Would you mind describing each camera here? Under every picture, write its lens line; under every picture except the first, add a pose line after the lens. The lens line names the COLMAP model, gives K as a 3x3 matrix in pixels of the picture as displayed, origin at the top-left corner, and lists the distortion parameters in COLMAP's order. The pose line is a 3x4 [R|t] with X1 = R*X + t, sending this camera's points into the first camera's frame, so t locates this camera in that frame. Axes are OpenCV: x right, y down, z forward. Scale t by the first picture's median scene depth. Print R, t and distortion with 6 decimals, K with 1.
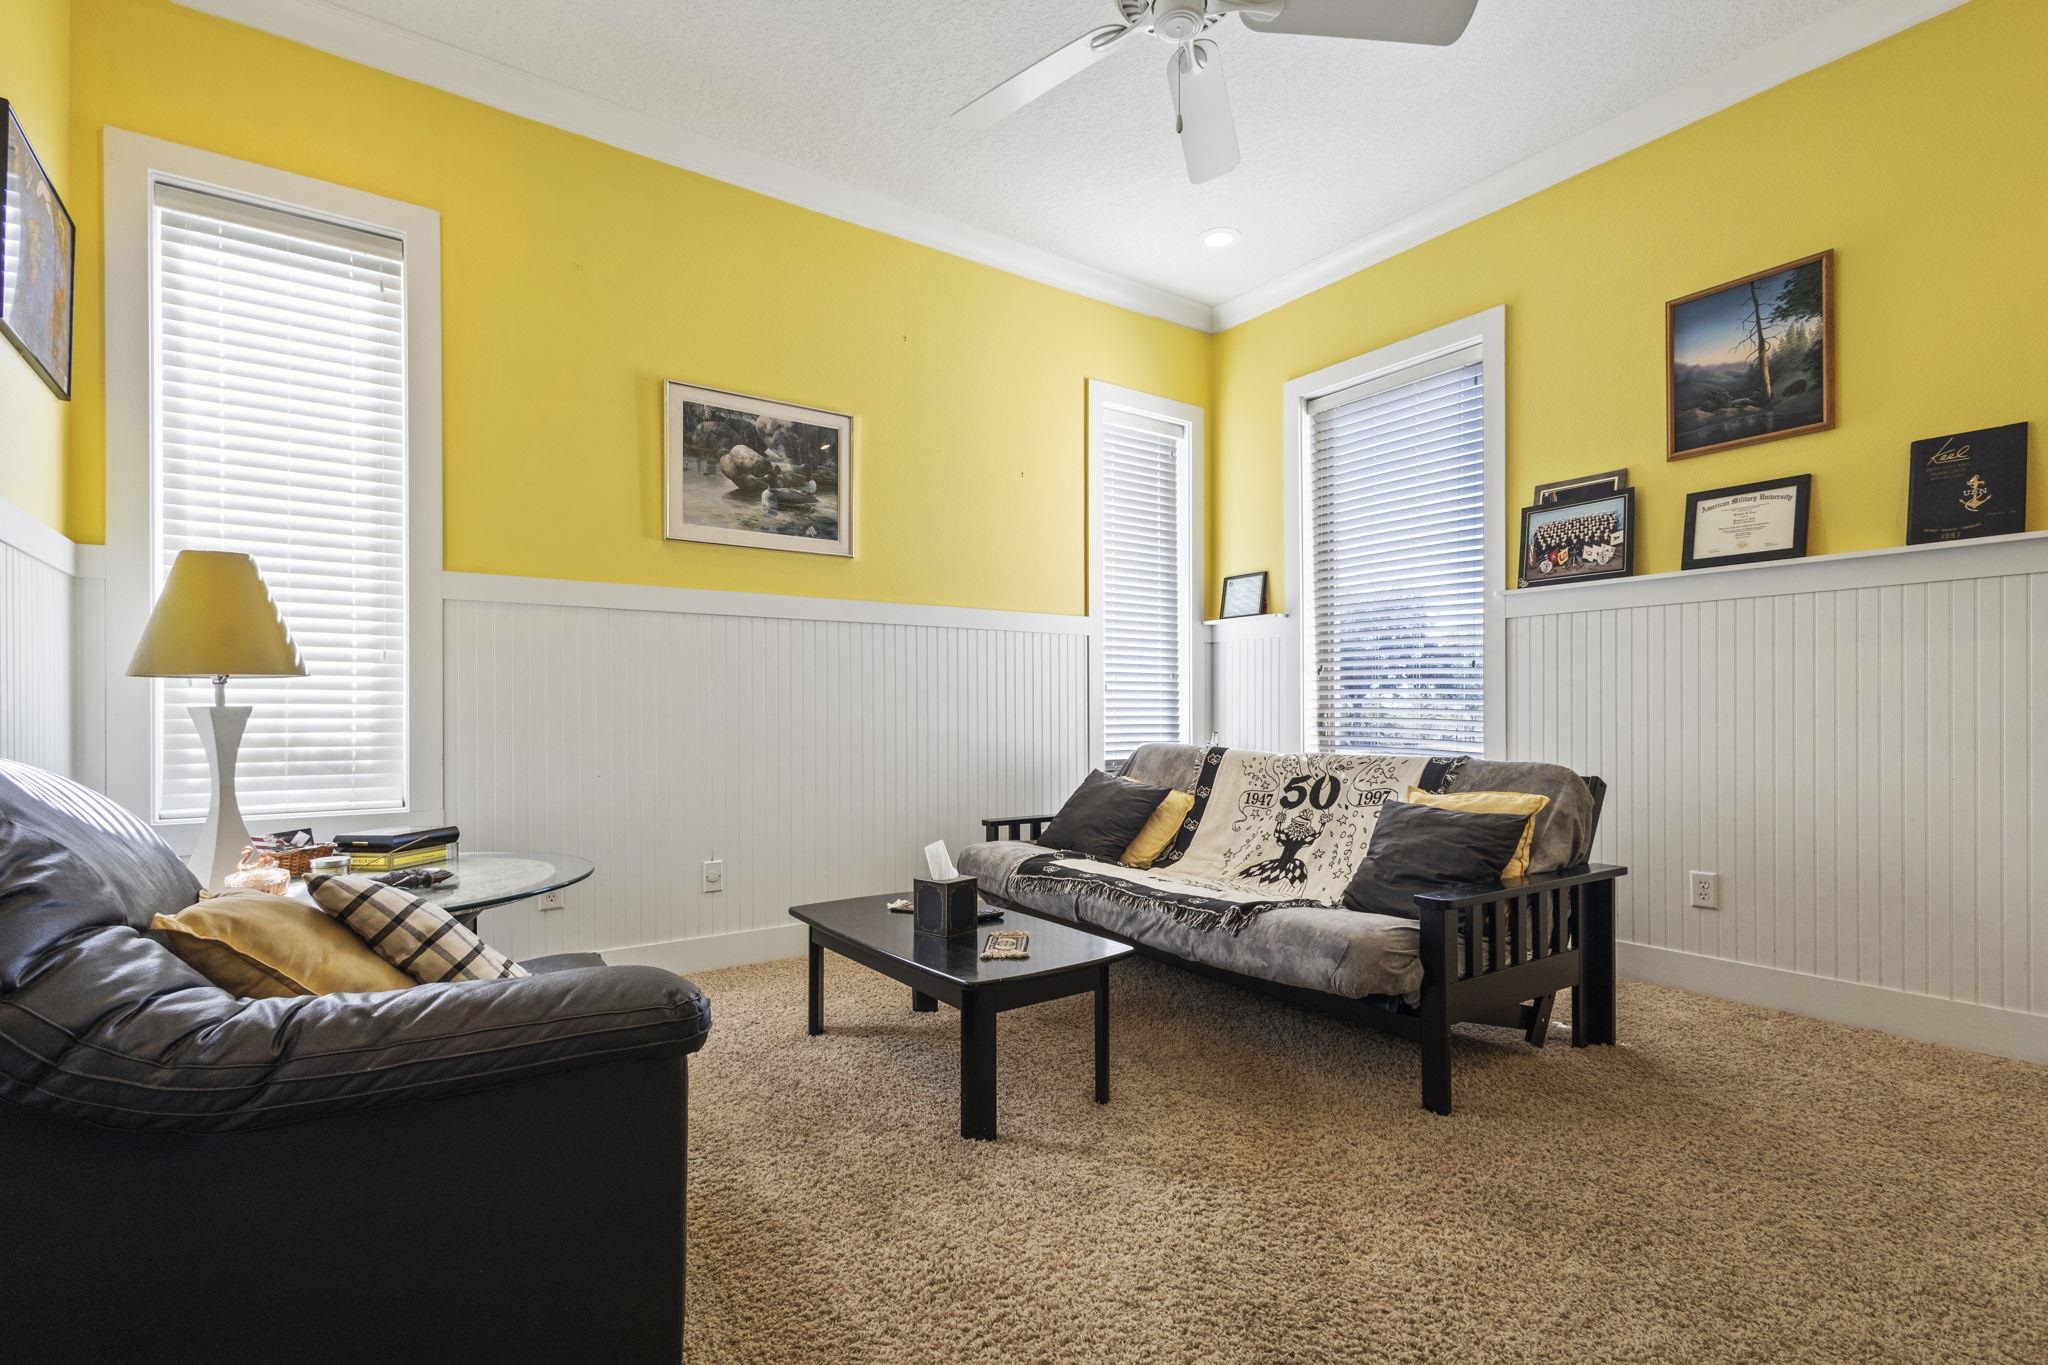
lens RADIAL K [[933.5, 0, 1051.5], [0, 933.5, 719.7], [0, 0, 1]] dist [-0.000640, 0.004476]
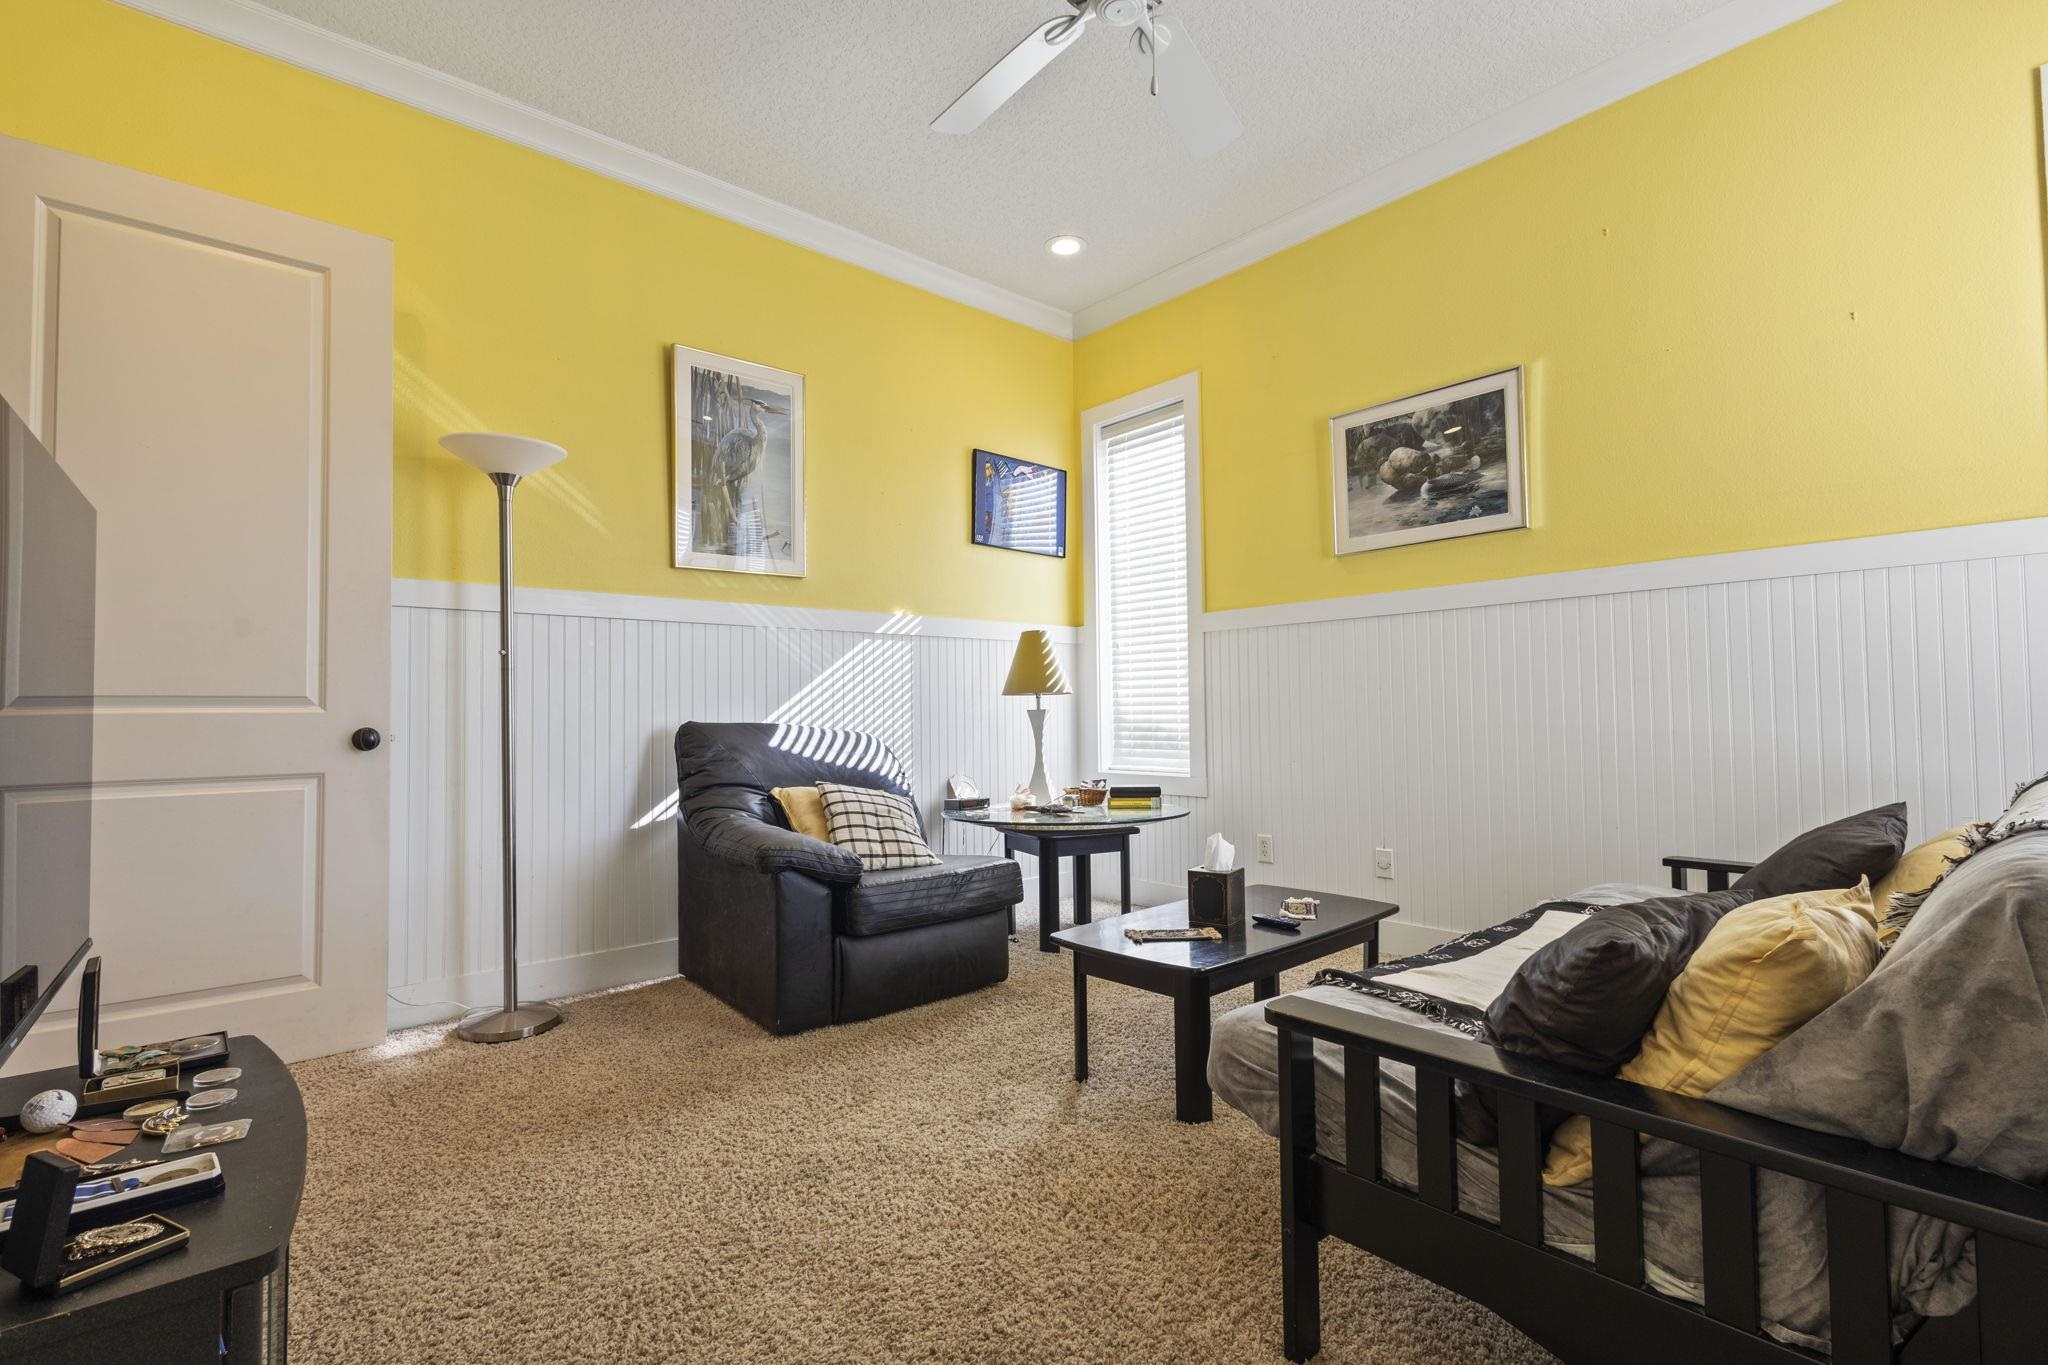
lens RADIAL K [[933.5, 0, 1051.5], [0, 933.5, 719.7], [0, 0, 1]] dist [-0.000640, 0.004476]
pose [[0.116590, 0.004323, -0.993171, 0.642233], [0.003333, 0.999983, 0.004744, -0.000922], [0.993175, -0.003863, 0.116573, 0.495965]]
